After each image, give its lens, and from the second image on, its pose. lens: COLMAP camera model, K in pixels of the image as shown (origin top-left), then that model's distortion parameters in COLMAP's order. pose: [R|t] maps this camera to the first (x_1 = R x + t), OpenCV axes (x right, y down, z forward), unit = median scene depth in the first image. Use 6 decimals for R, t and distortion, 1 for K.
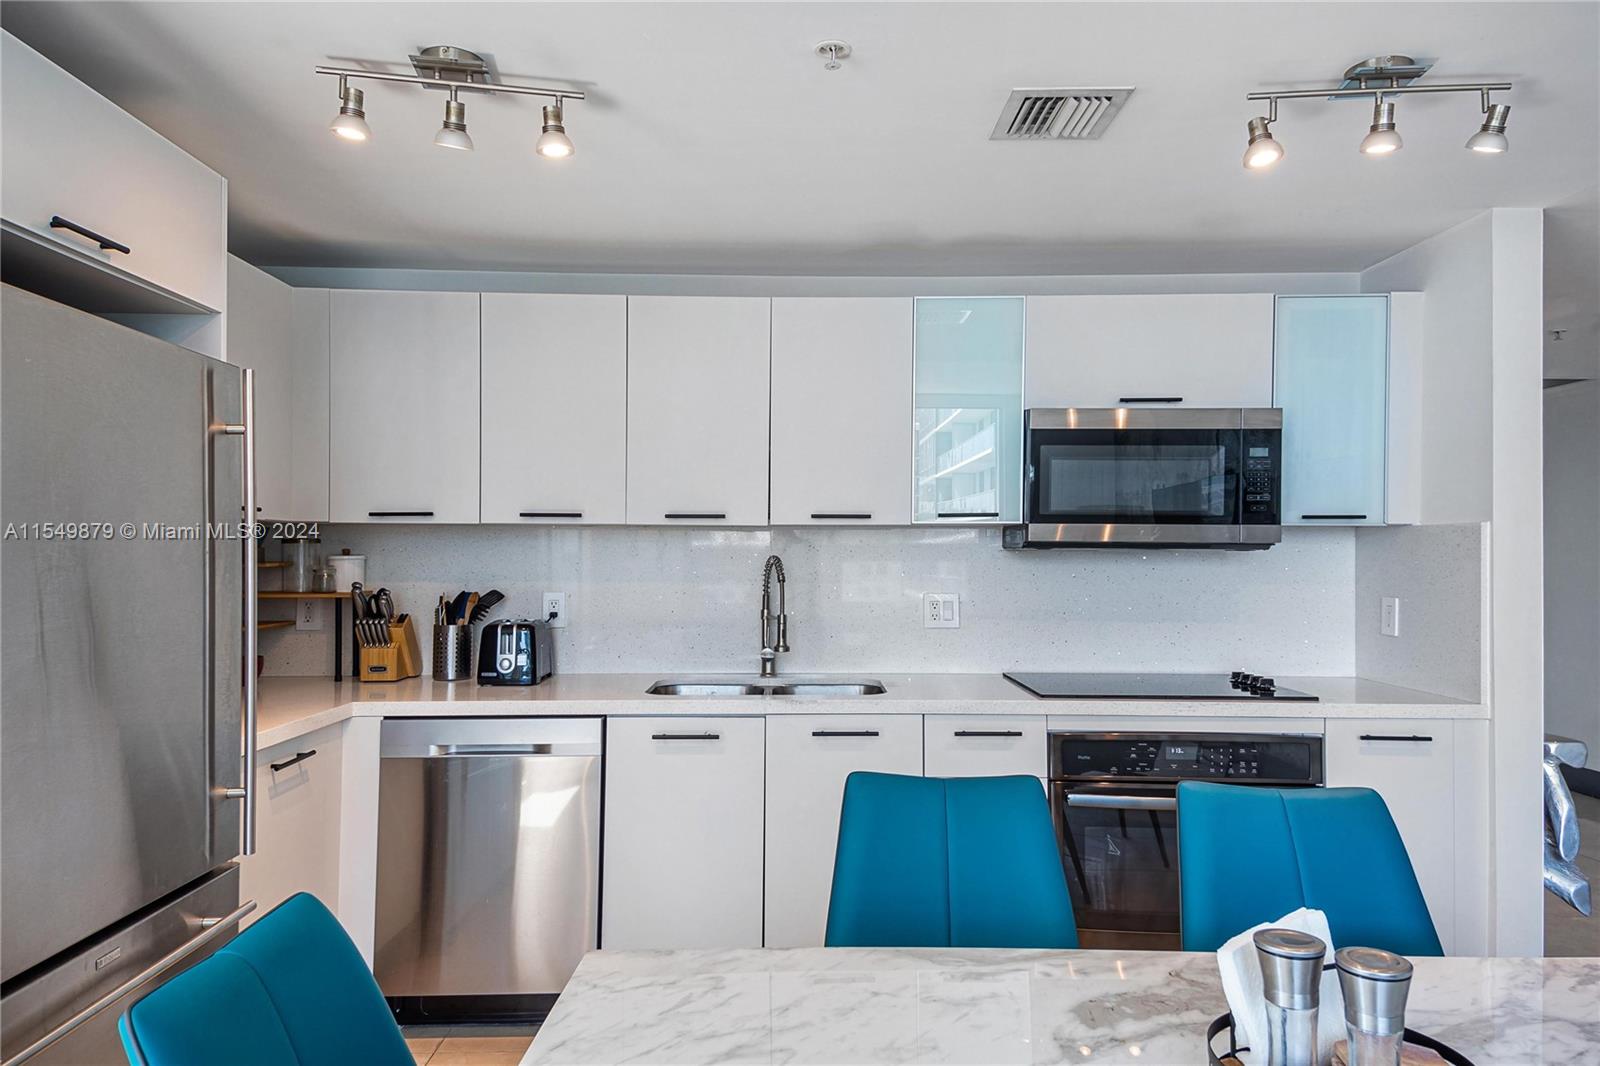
lens RADIAL K [[1025.0, 0, 830.0], [0, 1025.0, 540.2], [0, 0, 1]] dist [0.074080, -0.003538]
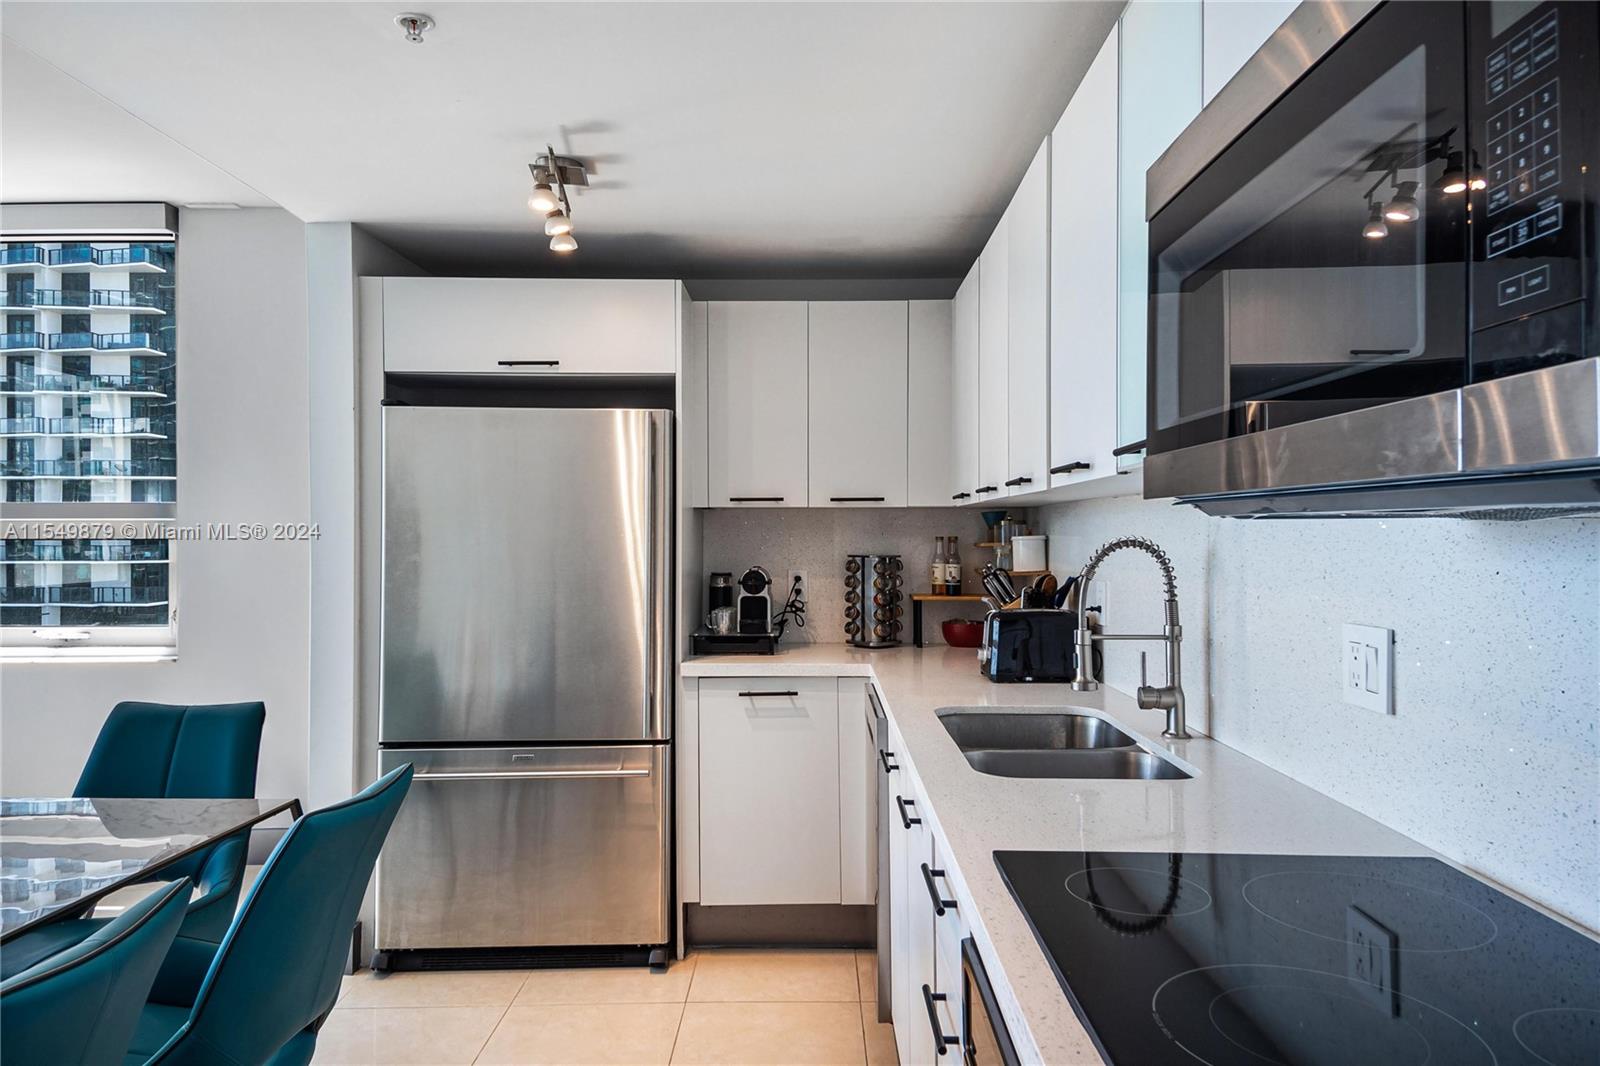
lens RADIAL K [[1025.0, 0, 793.2], [0, 1025.0, 532.2], [0, 0, 1]] dist [0.074080, -0.003538]
pose [[-0.034699, -0.007694, -0.999368, 0.612480], [0.016878, 0.999823, -0.008284, 0.015865], [0.999255, -0.017155, -0.034563, 0.834304]]
